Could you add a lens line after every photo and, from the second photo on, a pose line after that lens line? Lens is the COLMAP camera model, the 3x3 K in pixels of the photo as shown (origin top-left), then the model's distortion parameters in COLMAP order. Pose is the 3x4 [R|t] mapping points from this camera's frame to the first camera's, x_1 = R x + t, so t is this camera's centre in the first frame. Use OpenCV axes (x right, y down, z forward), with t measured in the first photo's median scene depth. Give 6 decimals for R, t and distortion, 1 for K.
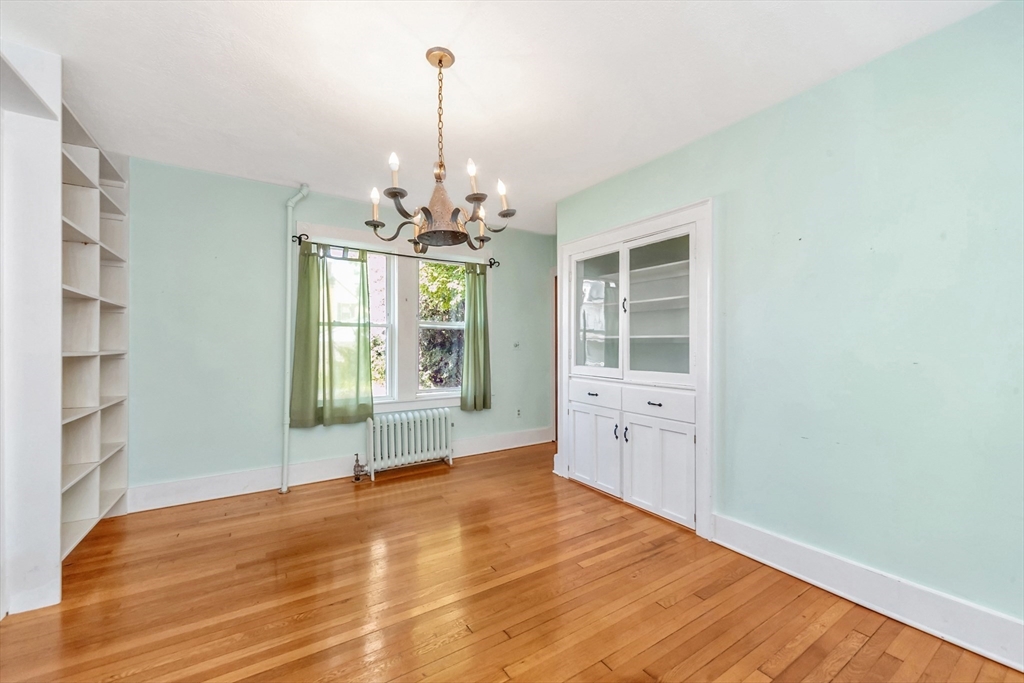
lens RADIAL K [[413.0, 0, 517.0], [0, 413.0, 350.2], [0, 0, 1]] dist [0.012161, -0.000029]
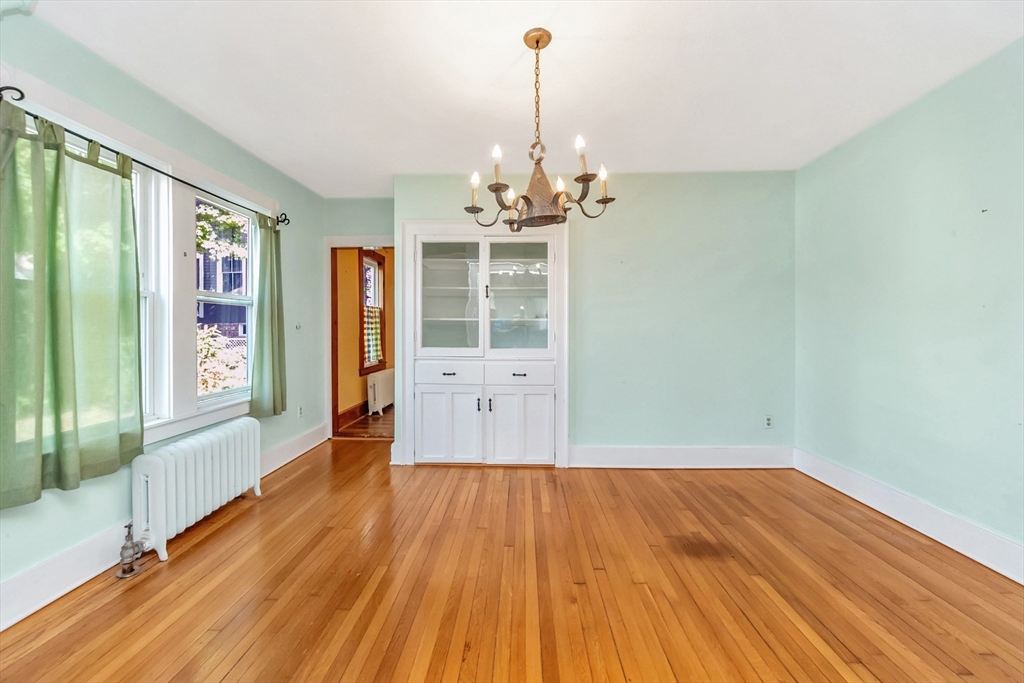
lens RADIAL K [[422.0, 0, 510.3], [0, 422.0, 333.8], [0, 0, 1]] dist [0.013434, -0.000114]
pose [[0.562284, -0.014390, 0.826819, -0.647390], [0.012023, 0.999885, 0.009226, -0.002657], [-0.826857, 0.004753, 0.562392, 0.290689]]
